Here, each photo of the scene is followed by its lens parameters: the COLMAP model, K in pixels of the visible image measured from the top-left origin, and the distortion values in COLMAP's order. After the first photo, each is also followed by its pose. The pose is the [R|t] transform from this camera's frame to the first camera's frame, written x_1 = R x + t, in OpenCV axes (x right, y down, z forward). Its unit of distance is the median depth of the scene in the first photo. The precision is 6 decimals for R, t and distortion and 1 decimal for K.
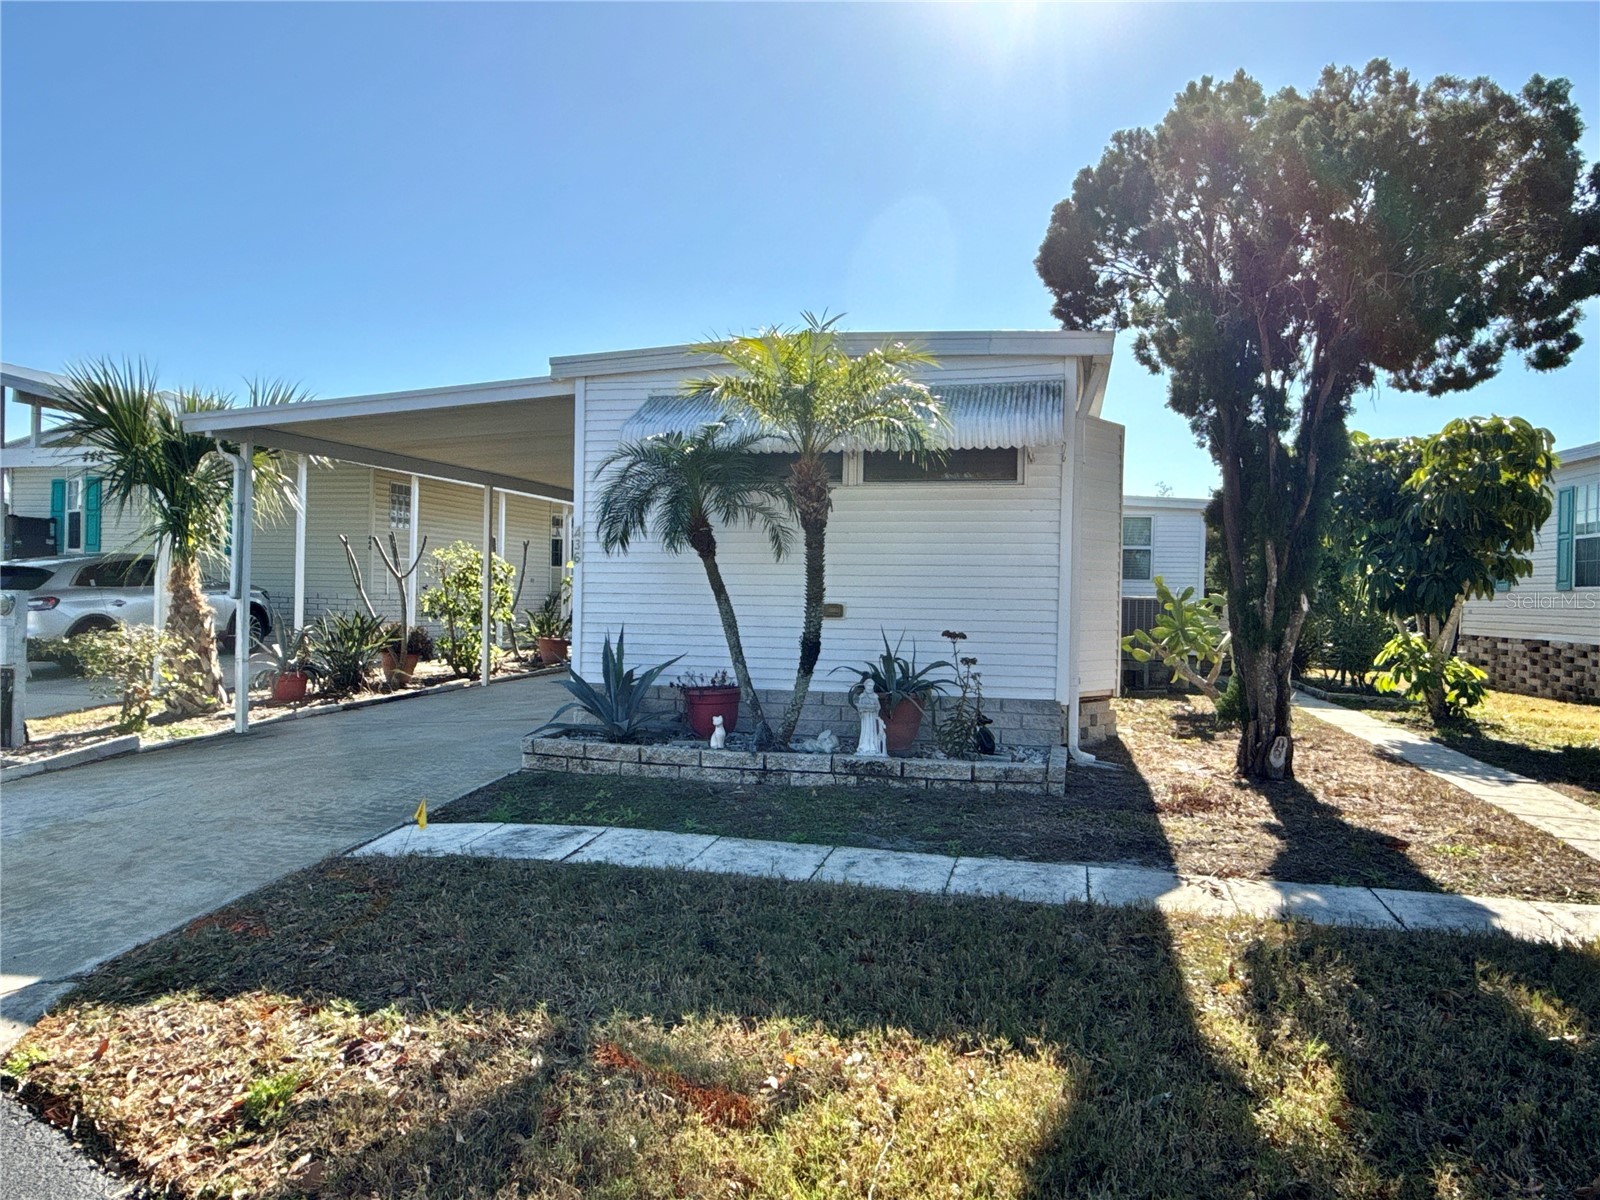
lens RADIAL K [[1063.3, 0, 800.7], [0, 1063.3, 601.0], [0, 0, 1]] dist [-0.001216, -0.000233]
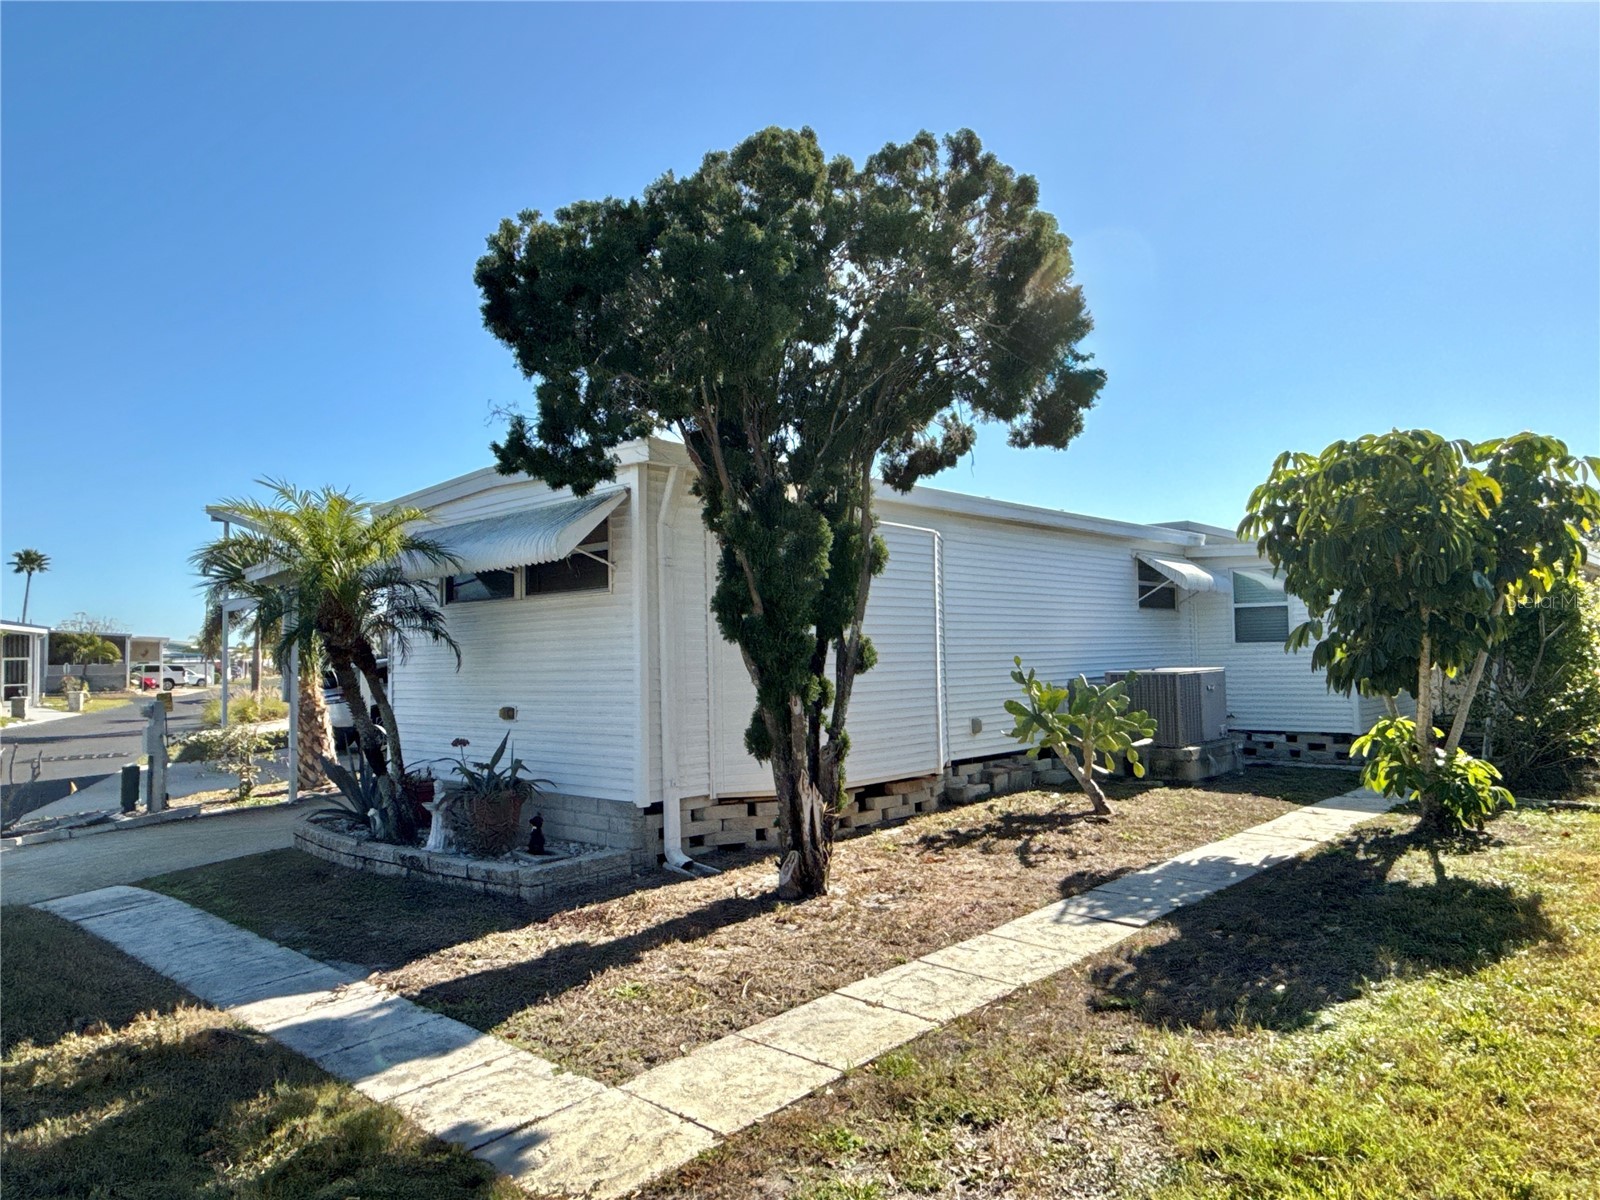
lens RADIAL K [[1063.3, 0, 799.1], [0, 1063.3, 597.4], [0, 0, 1]] dist [-0.001216, -0.000233]
pose [[0.875787, -0.063539, -0.478498, 0.833515], [0.035642, 0.997105, -0.067169, -0.026524], [0.481381, 0.041771, 0.875516, 0.171636]]
